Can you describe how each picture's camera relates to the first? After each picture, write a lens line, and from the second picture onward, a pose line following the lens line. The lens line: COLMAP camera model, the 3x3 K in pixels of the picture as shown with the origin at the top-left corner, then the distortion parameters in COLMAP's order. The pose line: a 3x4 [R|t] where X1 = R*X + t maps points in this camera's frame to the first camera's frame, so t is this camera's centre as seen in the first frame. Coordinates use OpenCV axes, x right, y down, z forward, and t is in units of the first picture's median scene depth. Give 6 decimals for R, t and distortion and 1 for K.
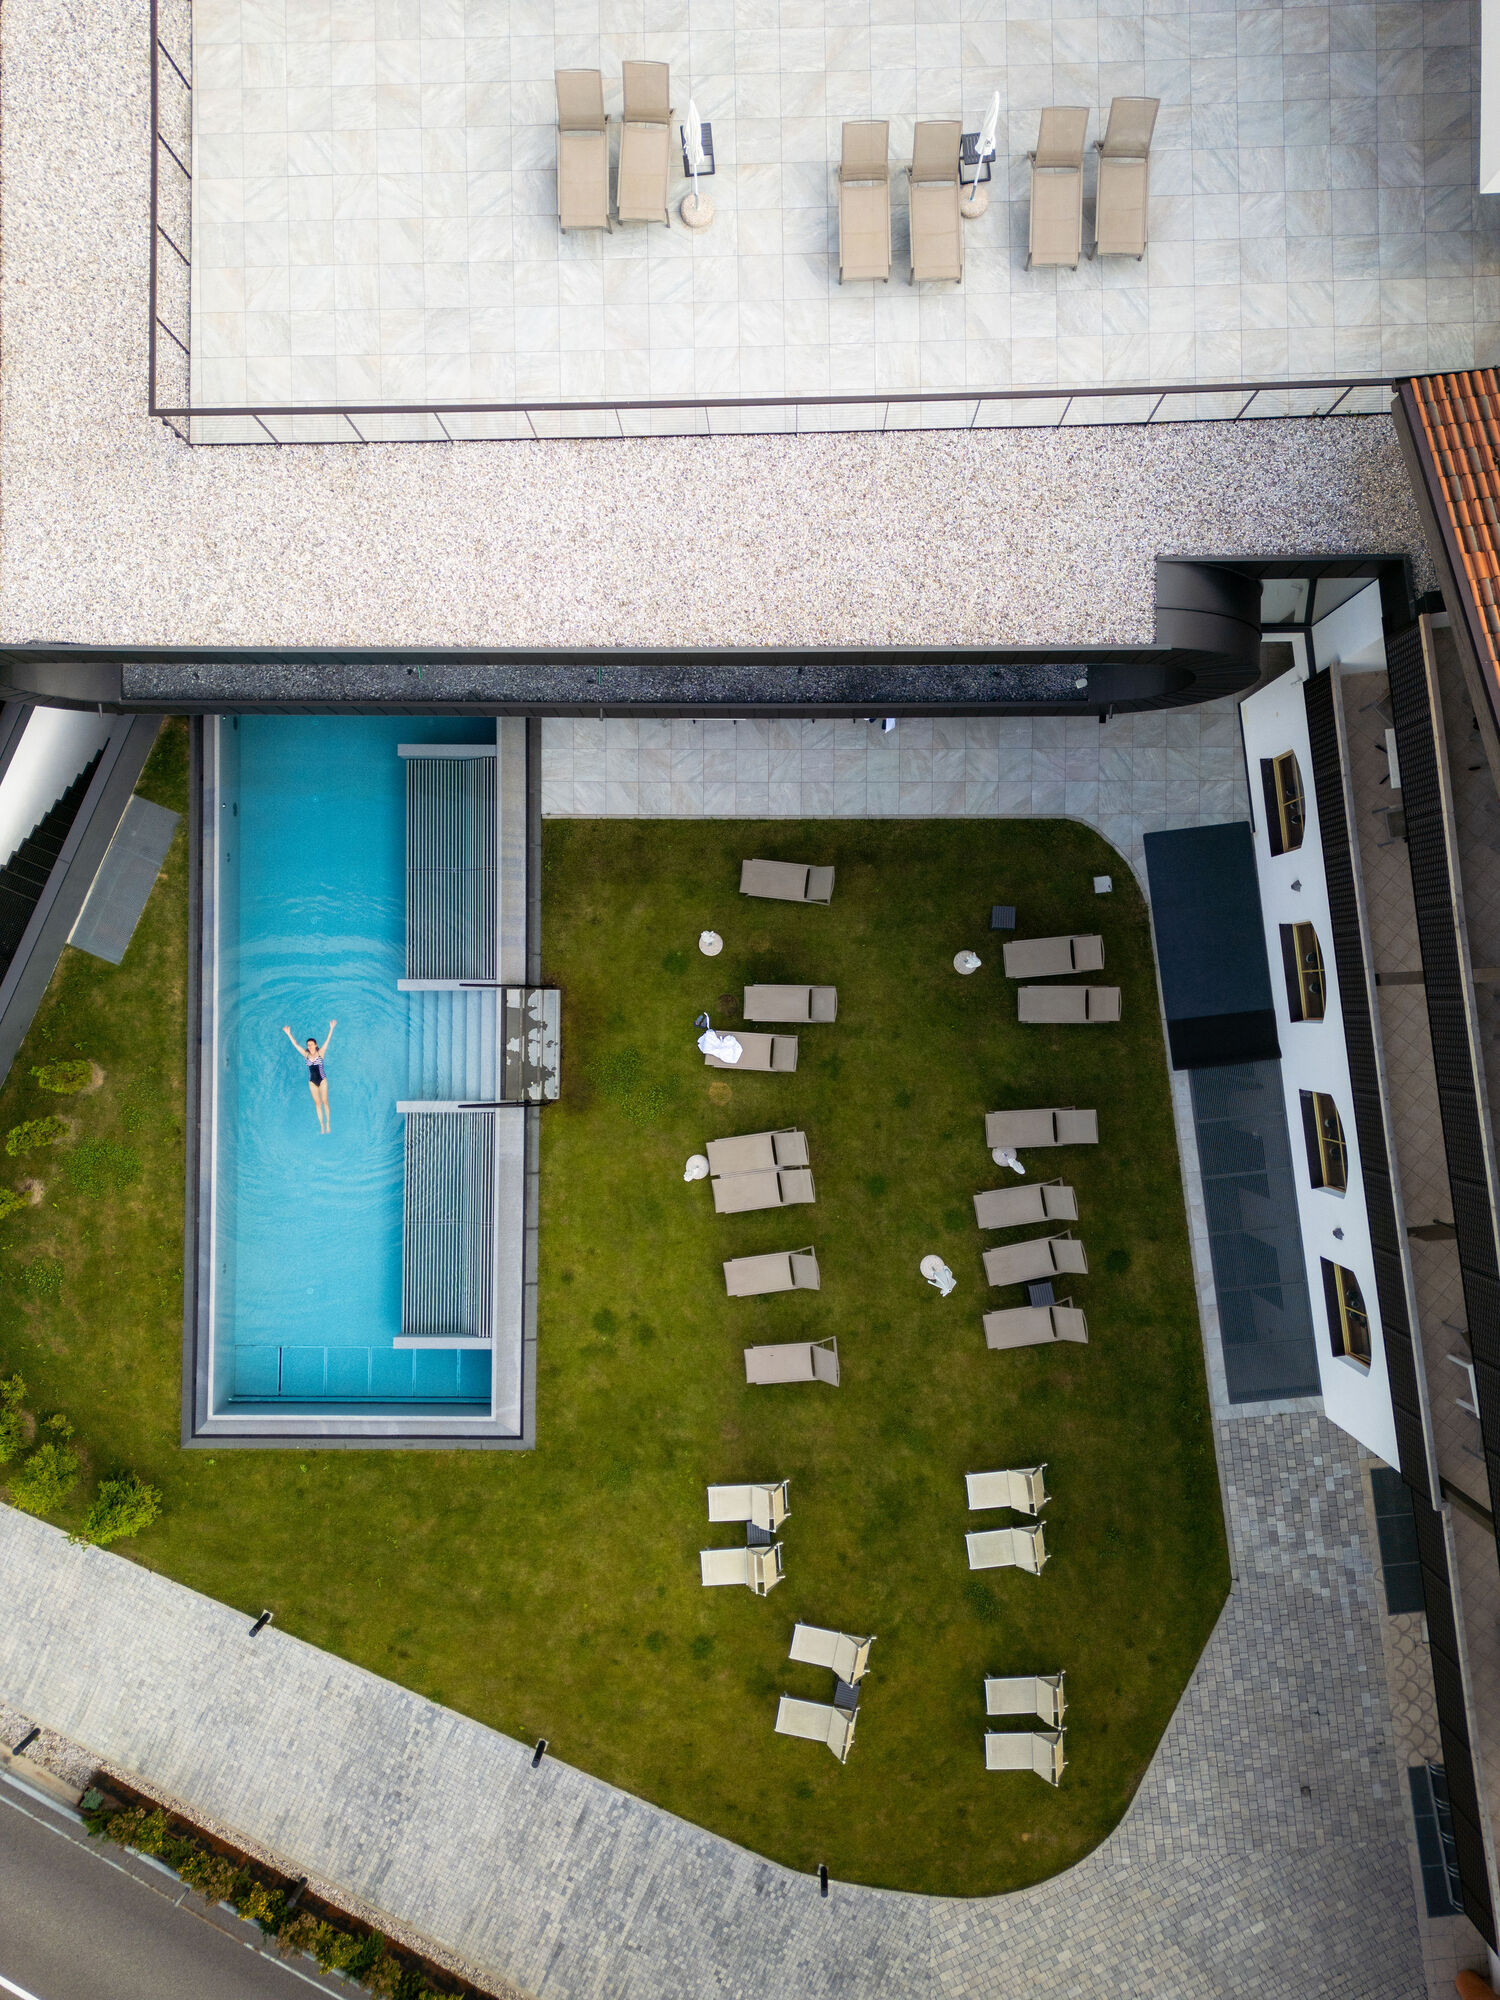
lens RADIAL K [[1377.6, 0, 757.7], [0, 1377.6, 1004.5], [0, 0, 1]] dist [-0.000418, 0.001745]
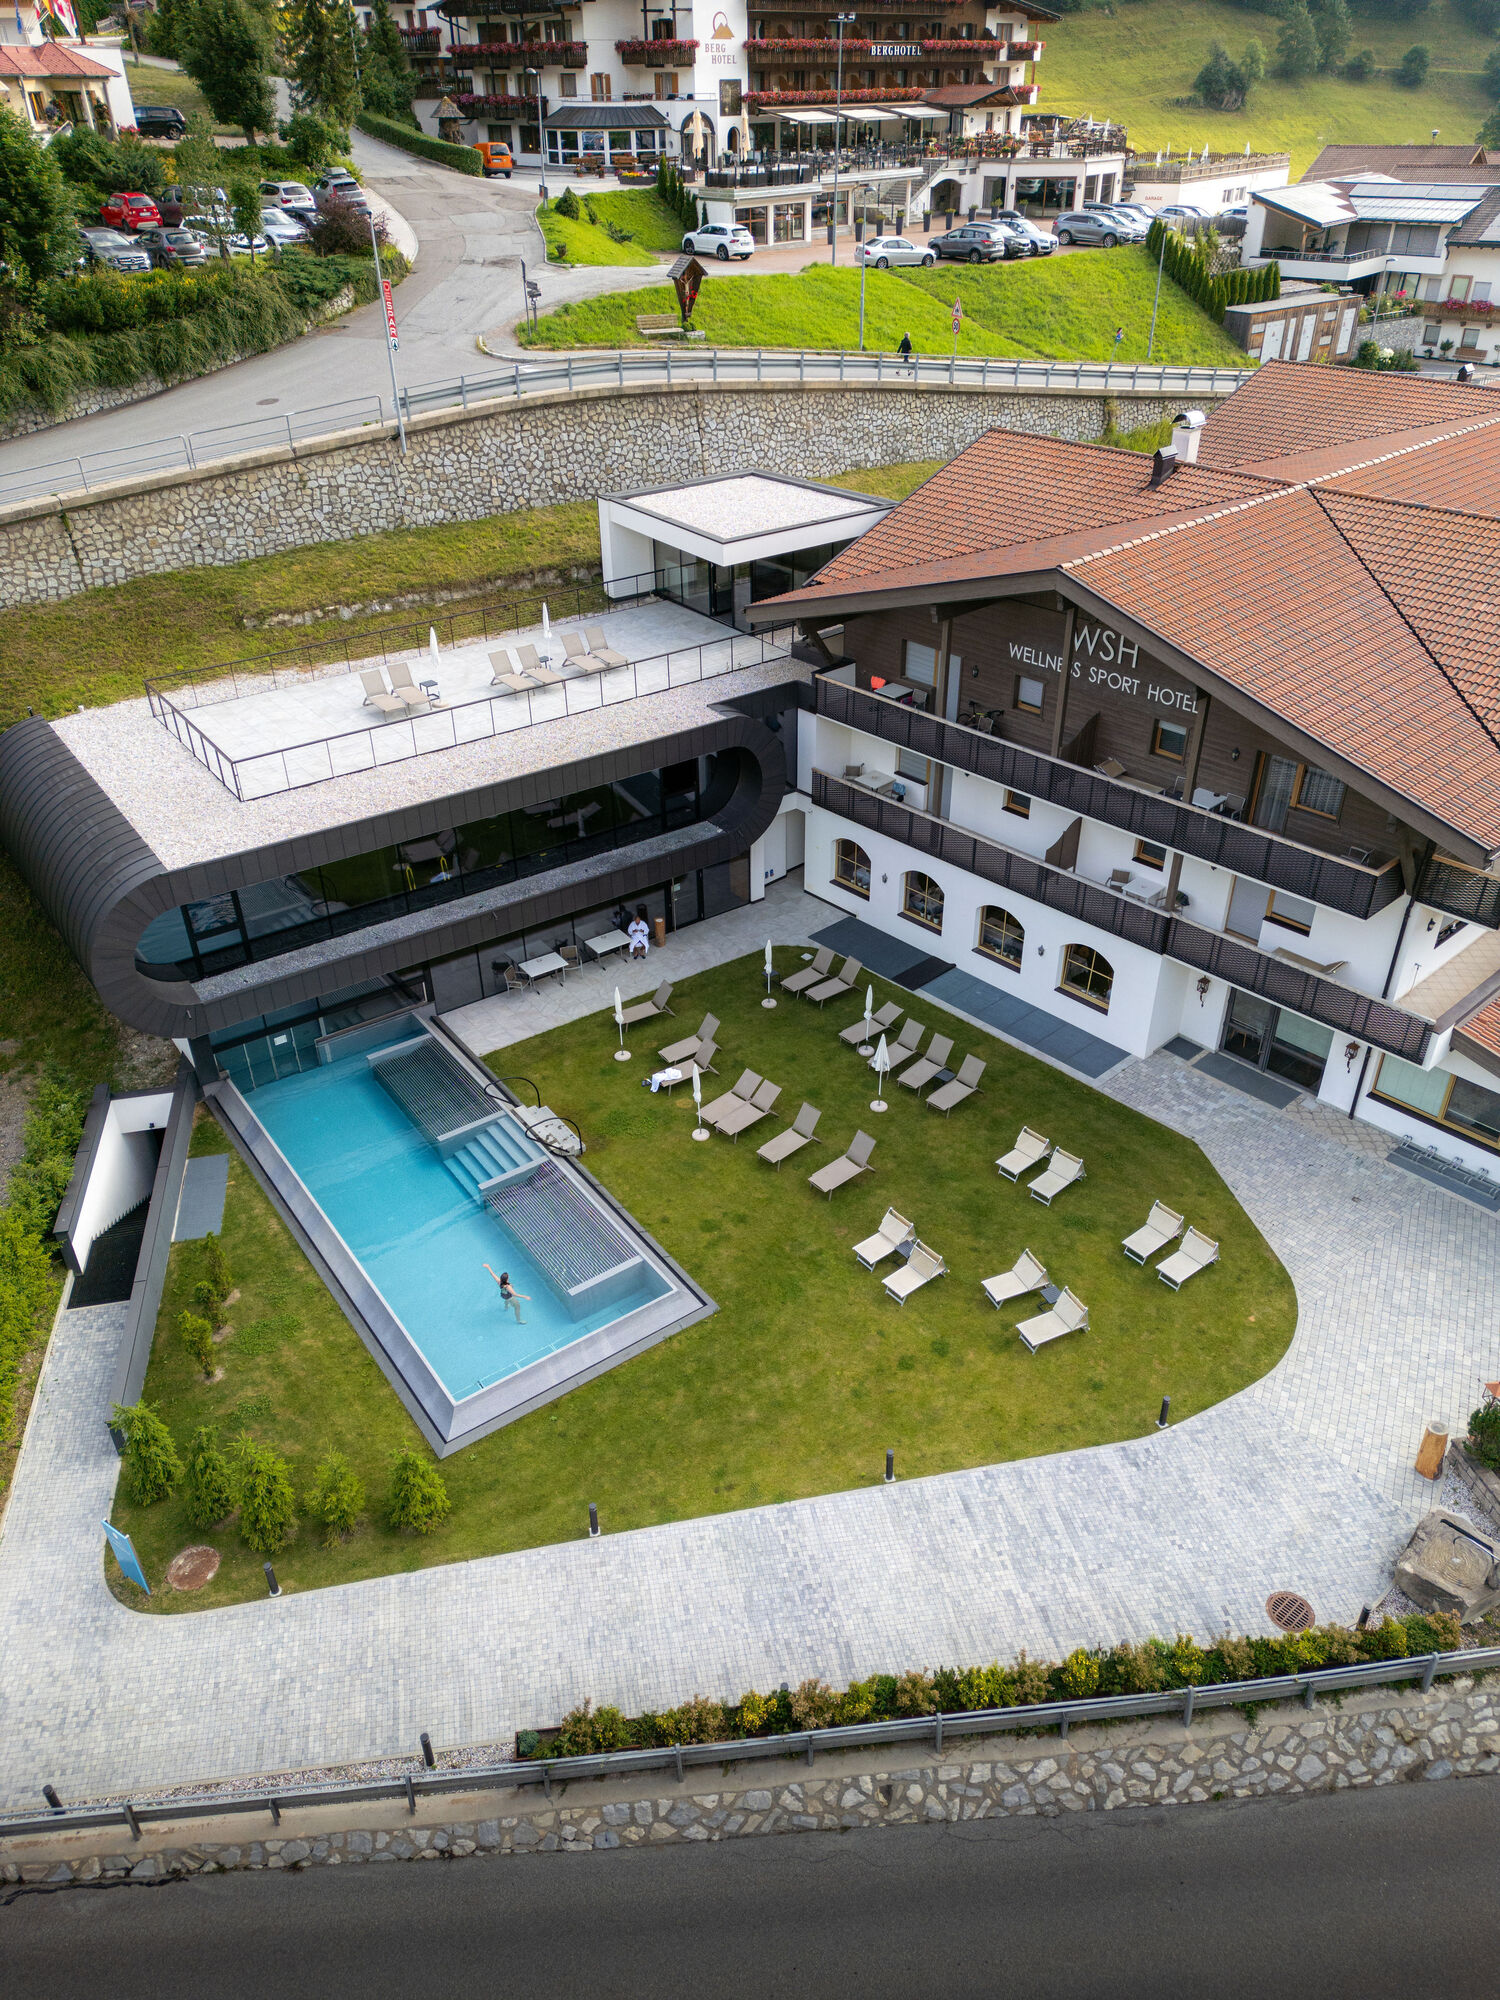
lens RADIAL K [[1377.6, 0, 742.4], [0, 1377.6, 998.7], [0, 0, 1]] dist [-0.000418, 0.001745]
pose [[0.813141, -0.314781, 0.489606, -0.641017], [0.581709, 0.468945, -0.664609, 0.994804], [-0.020392, 0.825230, 0.564429, 0.123415]]
